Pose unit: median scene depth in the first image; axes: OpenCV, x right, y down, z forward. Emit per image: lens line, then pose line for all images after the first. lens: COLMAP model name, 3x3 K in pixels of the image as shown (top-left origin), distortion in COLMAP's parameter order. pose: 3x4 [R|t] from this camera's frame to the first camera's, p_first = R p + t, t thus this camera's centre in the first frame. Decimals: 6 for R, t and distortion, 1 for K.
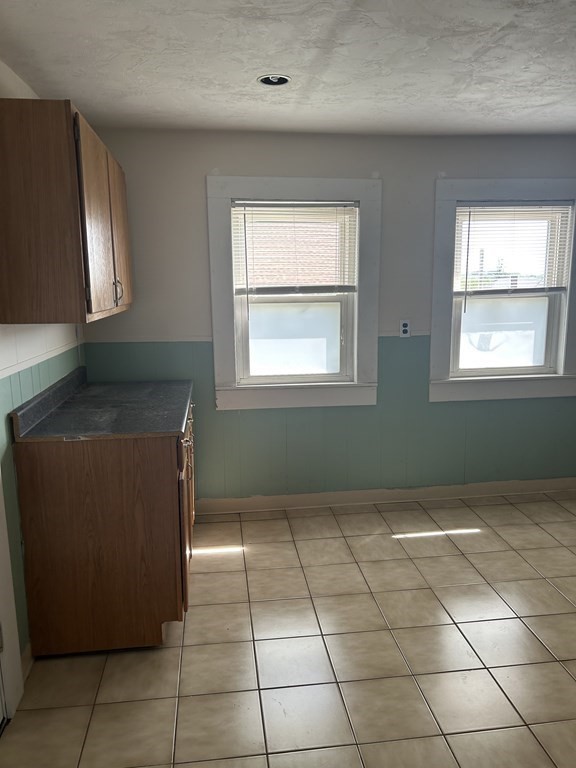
lens RADIAL K [[578.3, 0, 284.8], [0, 578.3, 383.4], [0, 0, 1]] dist [0.054937, -0.062787]
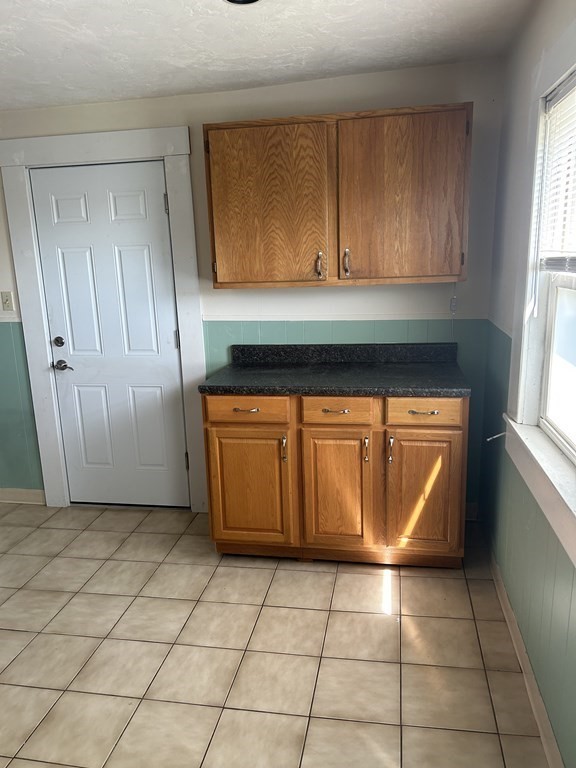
lens RADIAL K [[578.3, 0, 282.7], [0, 578.3, 388.1], [0, 0, 1]] dist [0.054937, -0.062787]
pose [[-0.306890, 0.232076, -0.923016, 0.631779], [-0.129121, 0.950696, 0.281966, -0.196701], [0.942946, 0.205713, -0.261793, 1.077606]]
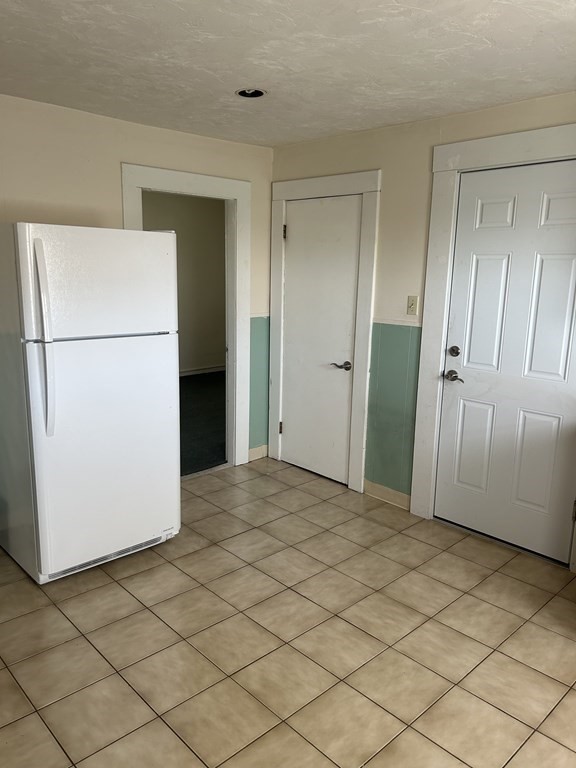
lens RADIAL K [[578.3, 0, 284.0], [0, 578.3, 385.6], [0, 0, 1]] dist [0.054937, -0.062787]
pose [[-0.806352, 0.113930, -0.580359, 0.596812], [-0.111903, 0.934157, 0.338862, -0.180612], [0.580754, 0.338186, -0.740510, 0.998321]]
